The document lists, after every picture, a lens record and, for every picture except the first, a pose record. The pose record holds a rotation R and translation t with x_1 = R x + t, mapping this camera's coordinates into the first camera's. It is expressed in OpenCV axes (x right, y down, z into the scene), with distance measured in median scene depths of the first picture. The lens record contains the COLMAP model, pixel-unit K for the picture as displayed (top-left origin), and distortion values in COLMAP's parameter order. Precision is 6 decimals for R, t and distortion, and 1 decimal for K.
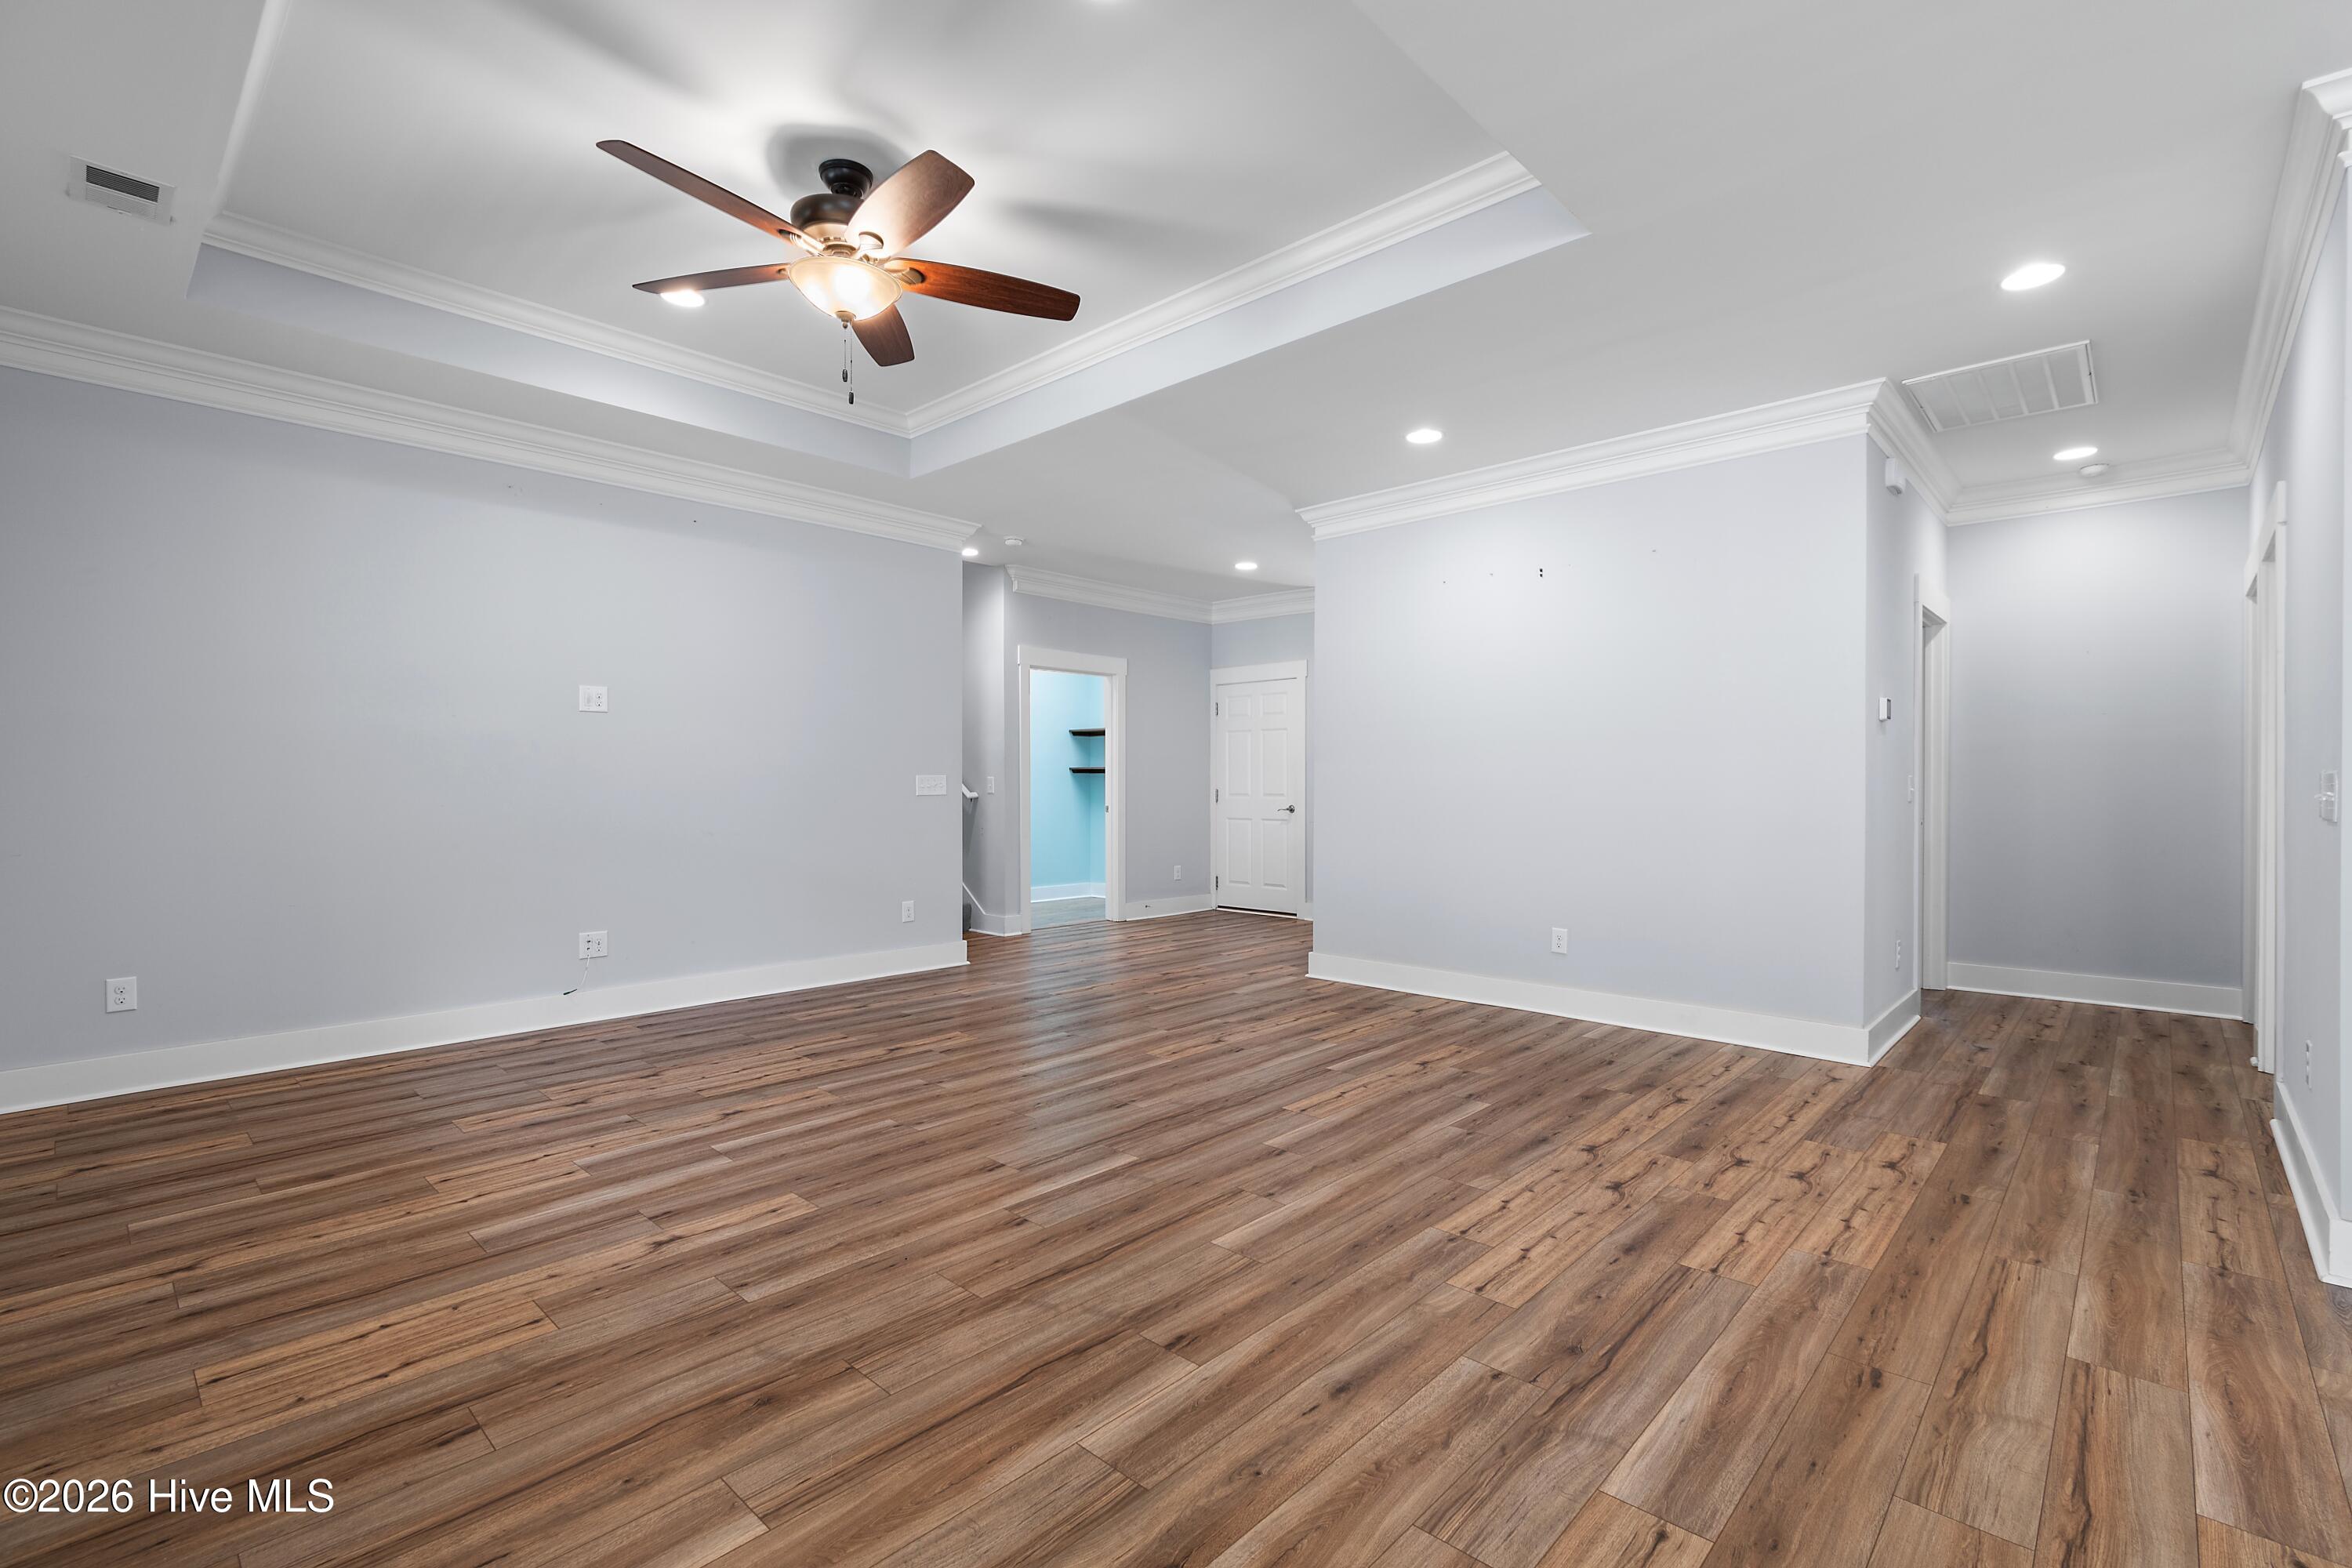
lens RADIAL K [[1040.8, 0, 1191.6], [0, 1040.8, 784.5], [0, 0, 1]] dist [0.003442, -0.001449]
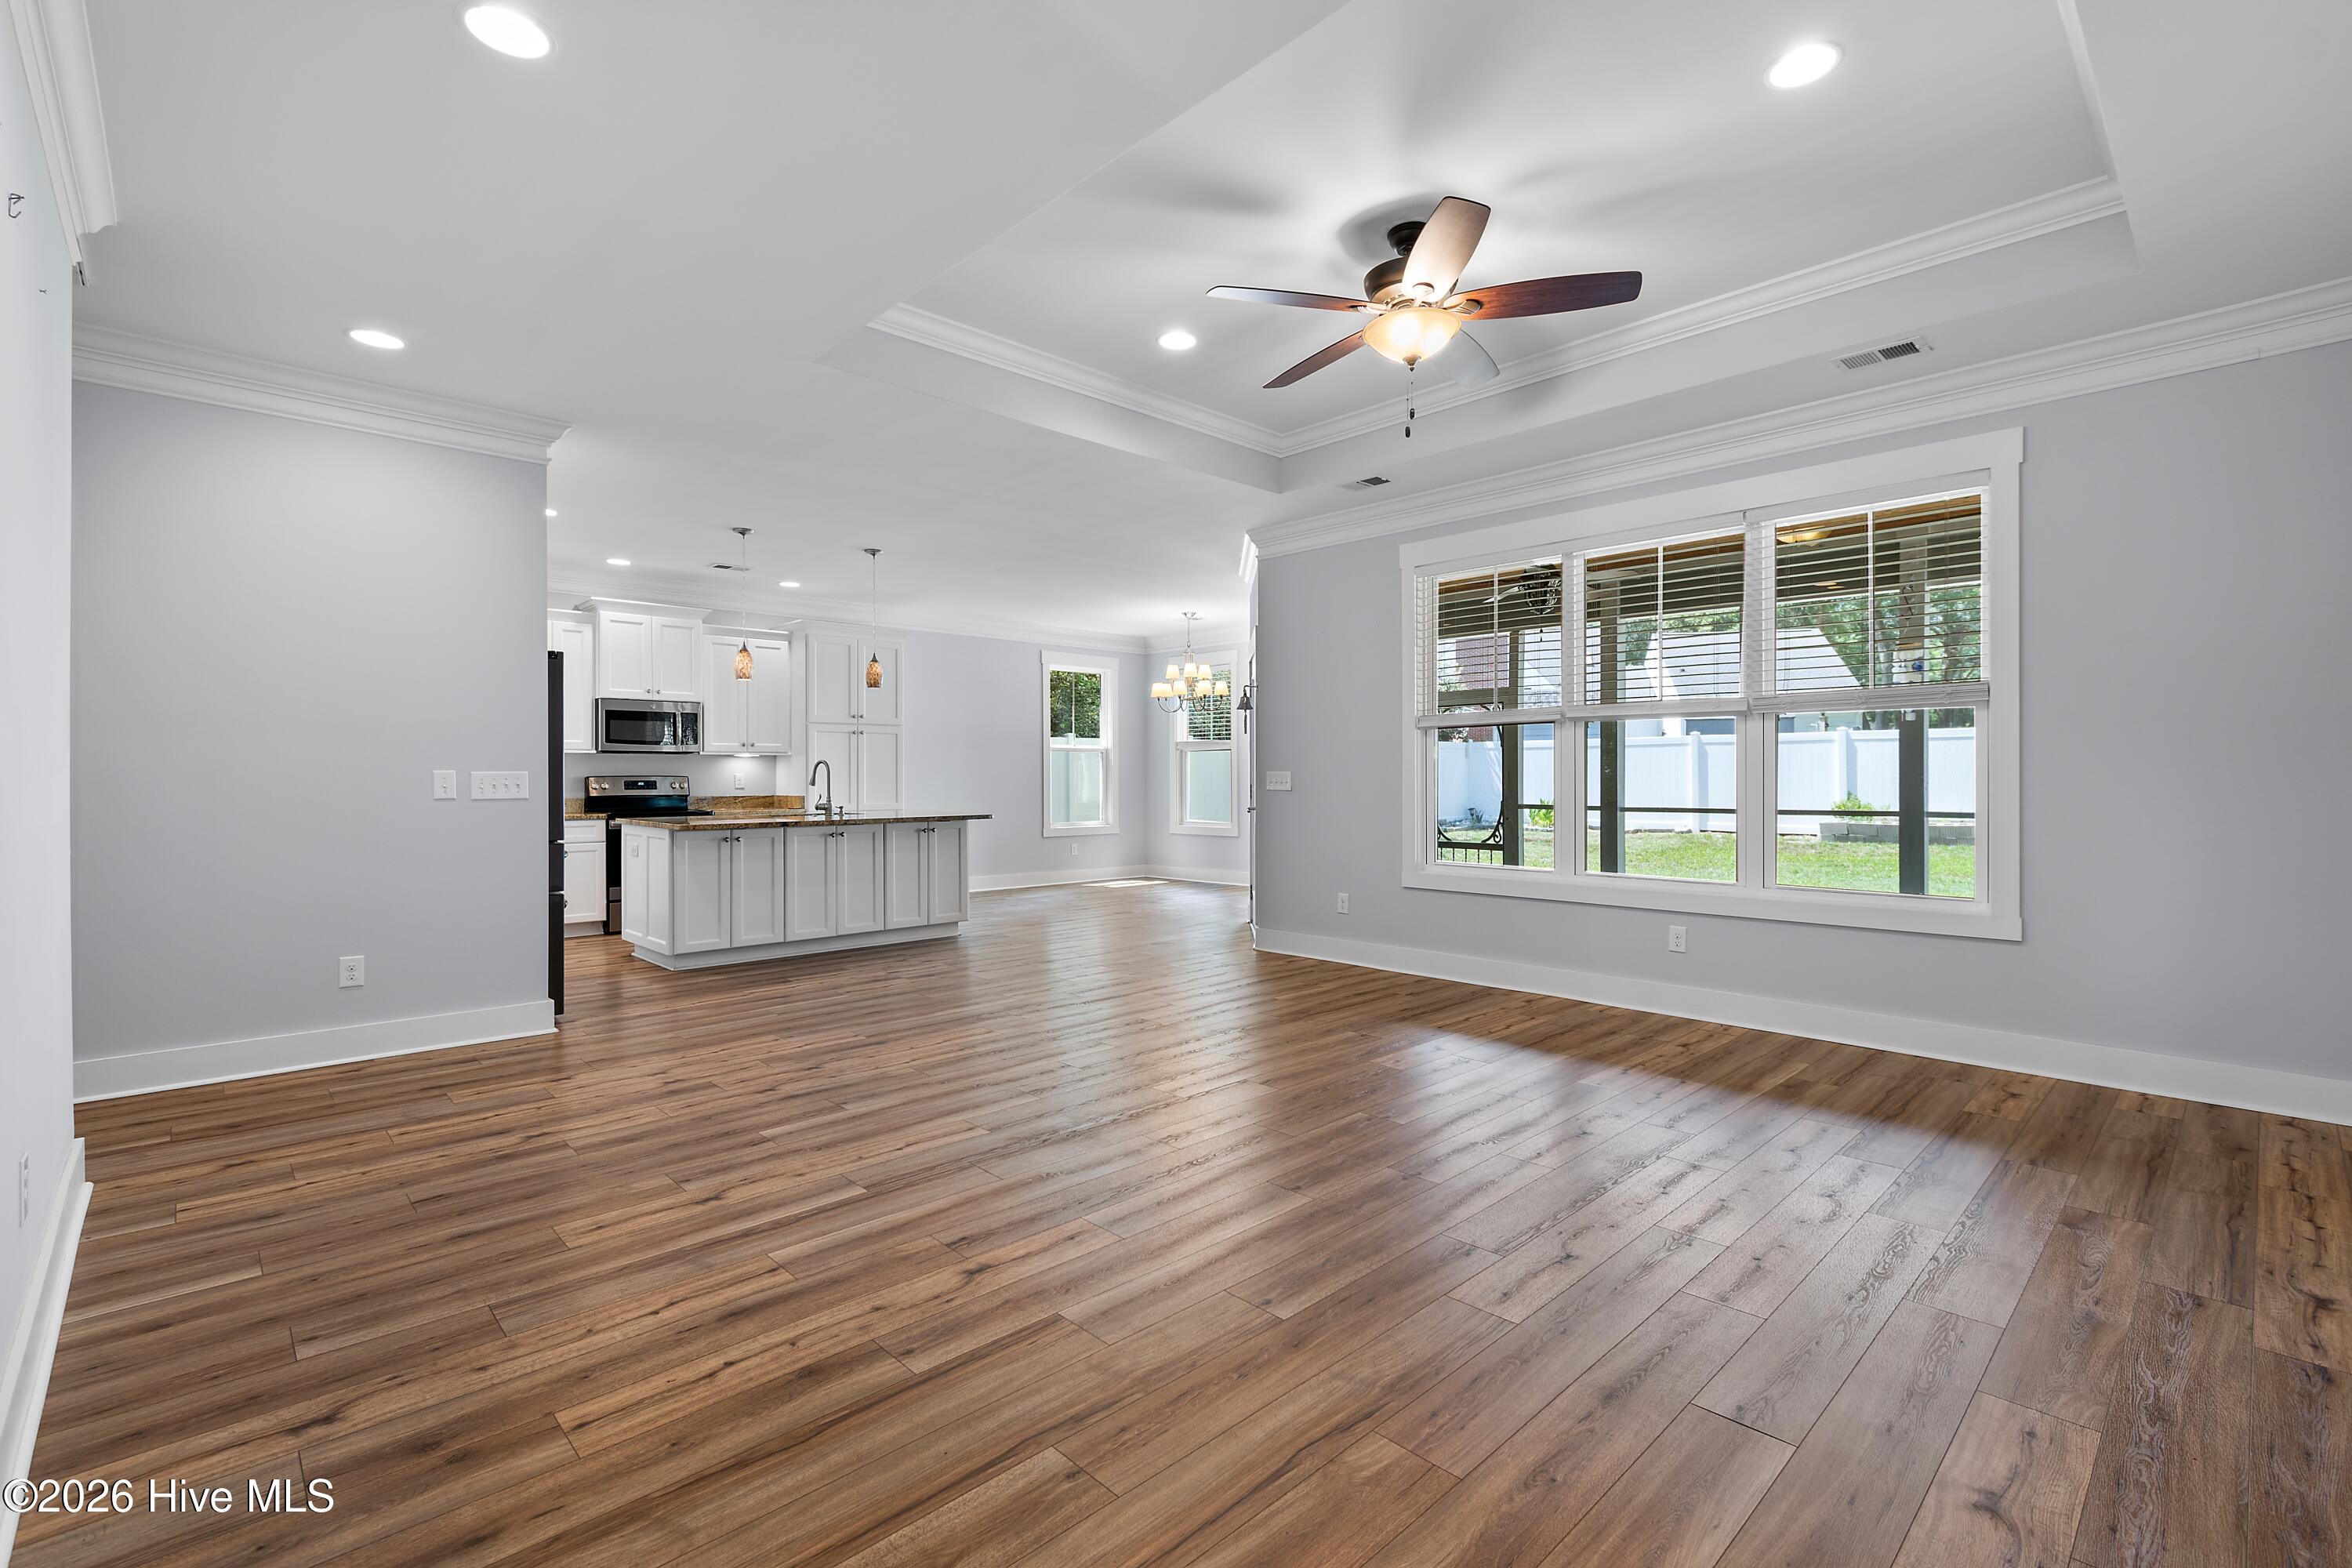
lens RADIAL K [[1040.8, 0, 1189.9], [0, 1040.8, 781.9], [0, 0, 1]] dist [0.003442, -0.001449]
pose [[-0.998464, 0.000111, 0.055400, -0.138530], [0.000422, 0.999984, 0.005607, -0.003359], [-0.055398, 0.005622, -0.998449, 1.884592]]
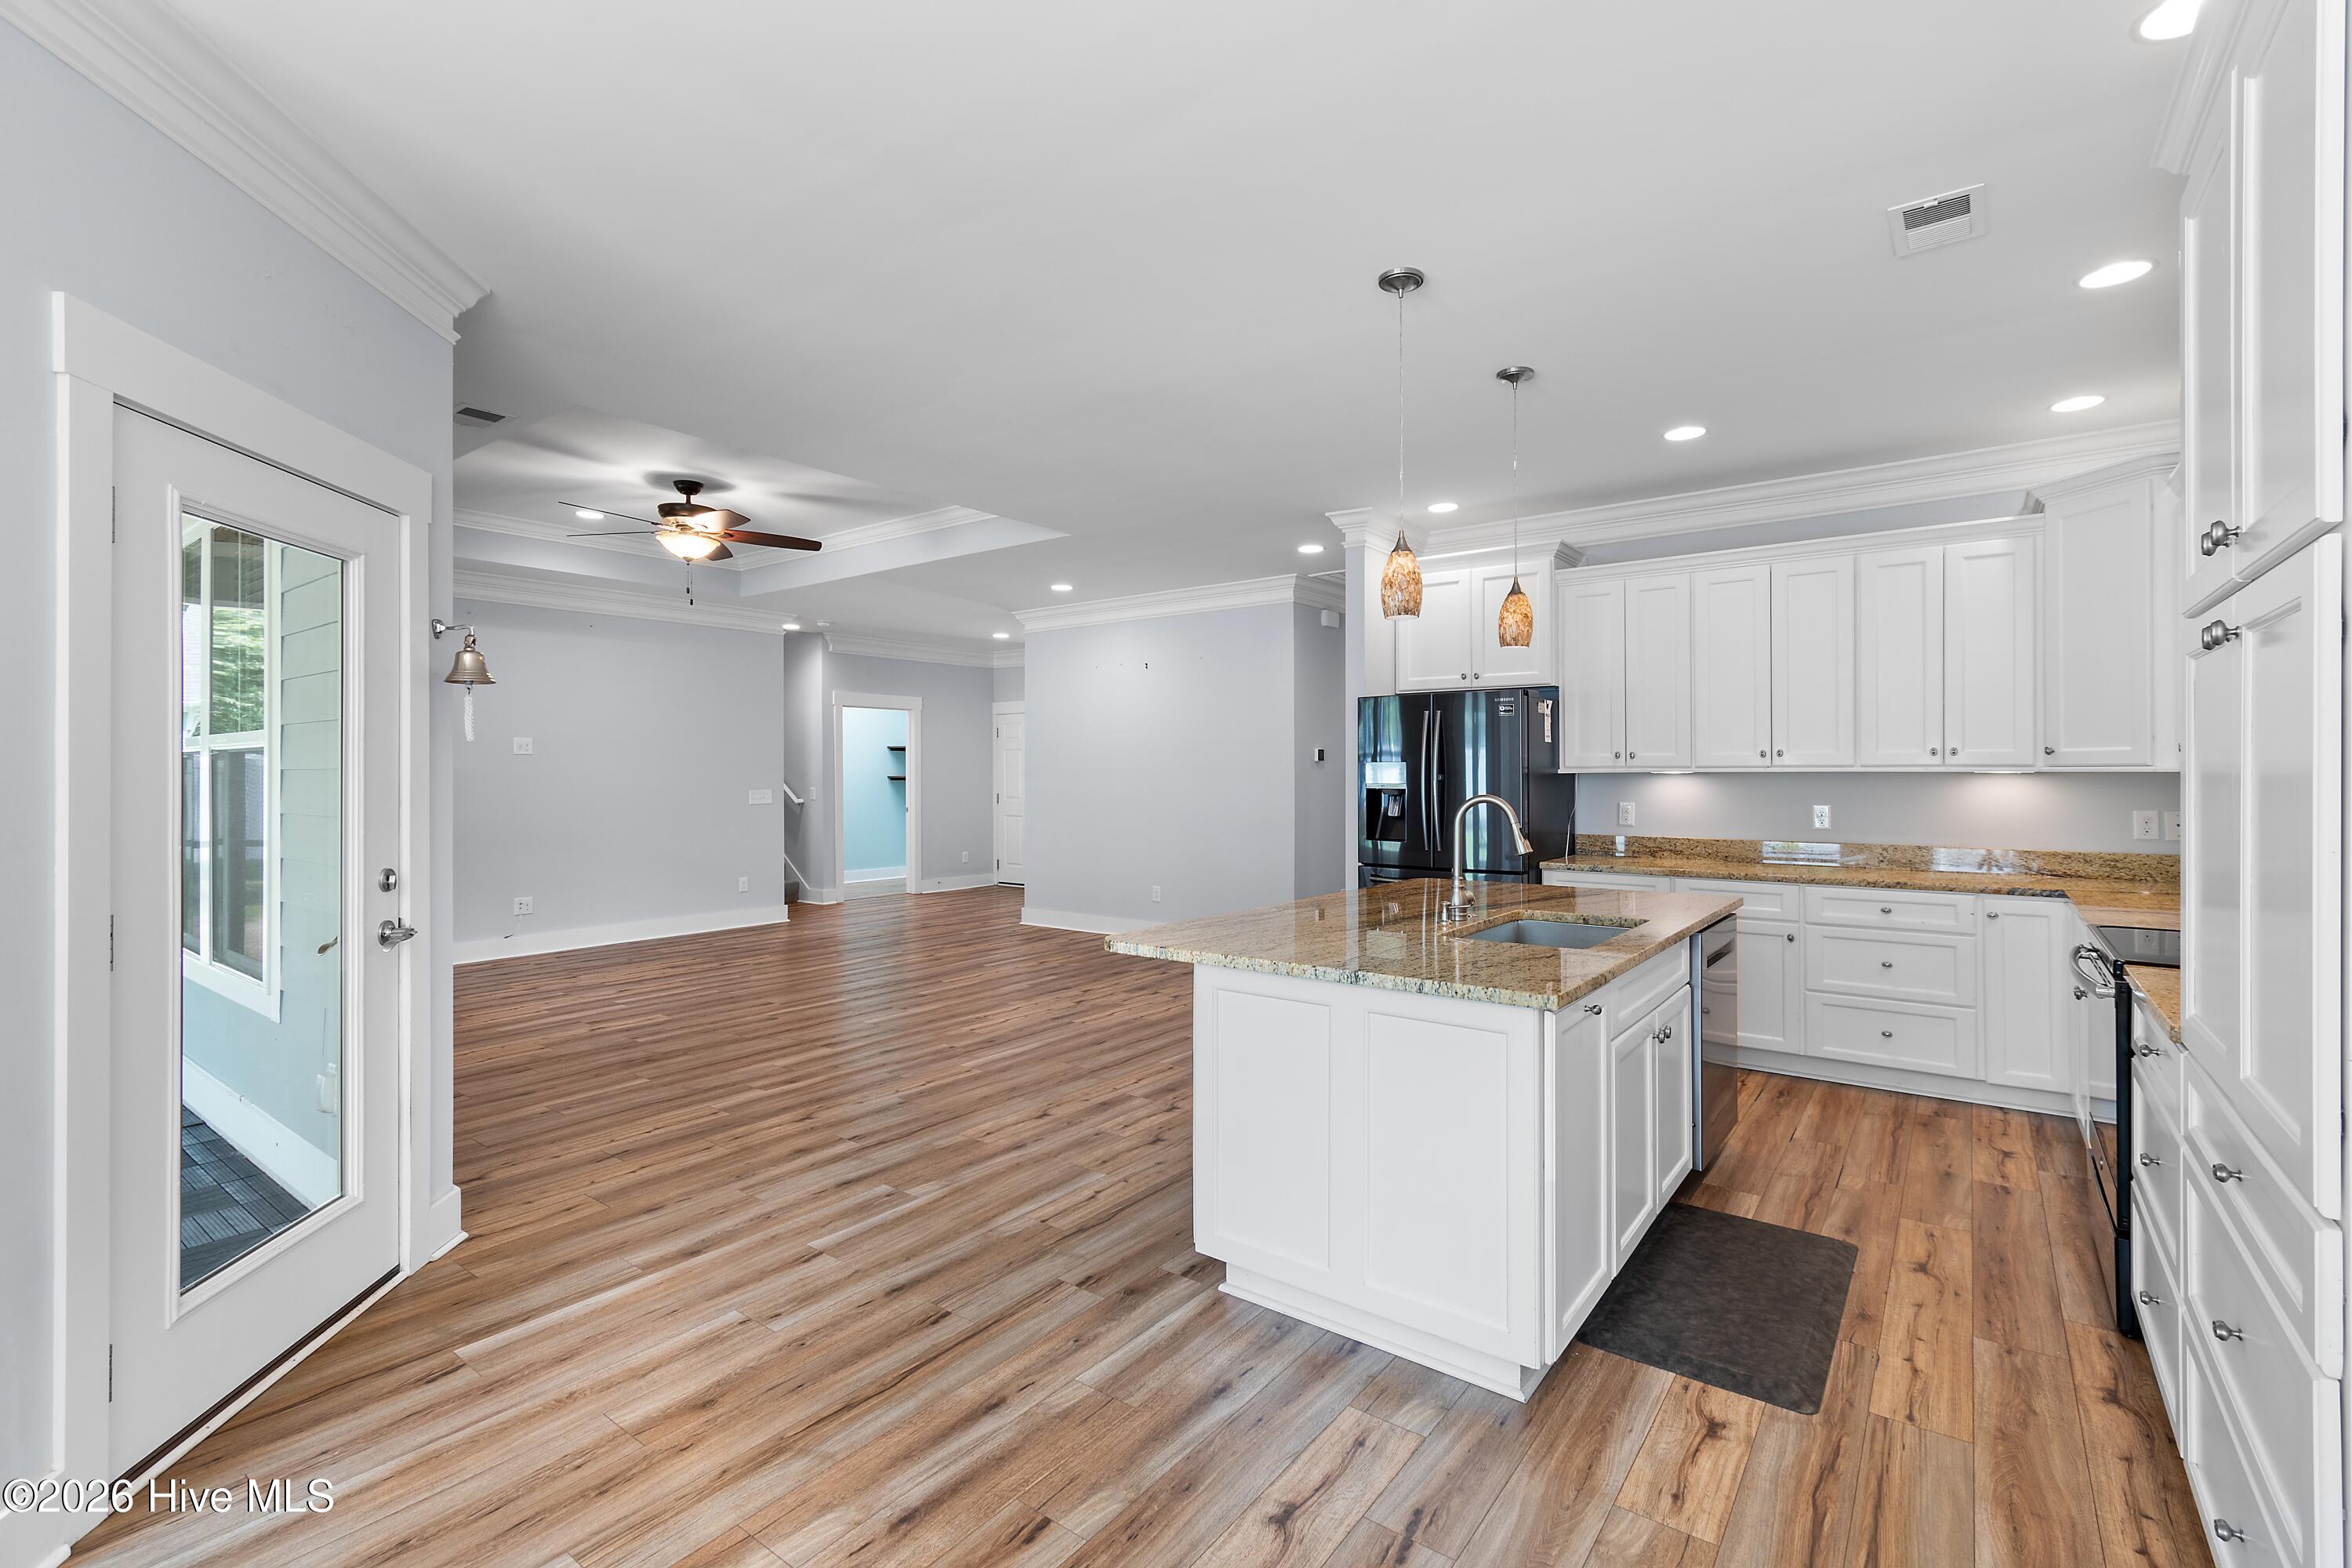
lens RADIAL K [[1040.8, 0, 1199.3], [0, 1040.8, 772.0], [0, 0, 1]] dist [0.003442, -0.001449]
pose [[0.993646, -0.003035, 0.112513, 0.329794], [0.003120, 0.999995, -0.000575, -0.053812], [-0.112511, 0.000922, 0.993650, -0.861496]]
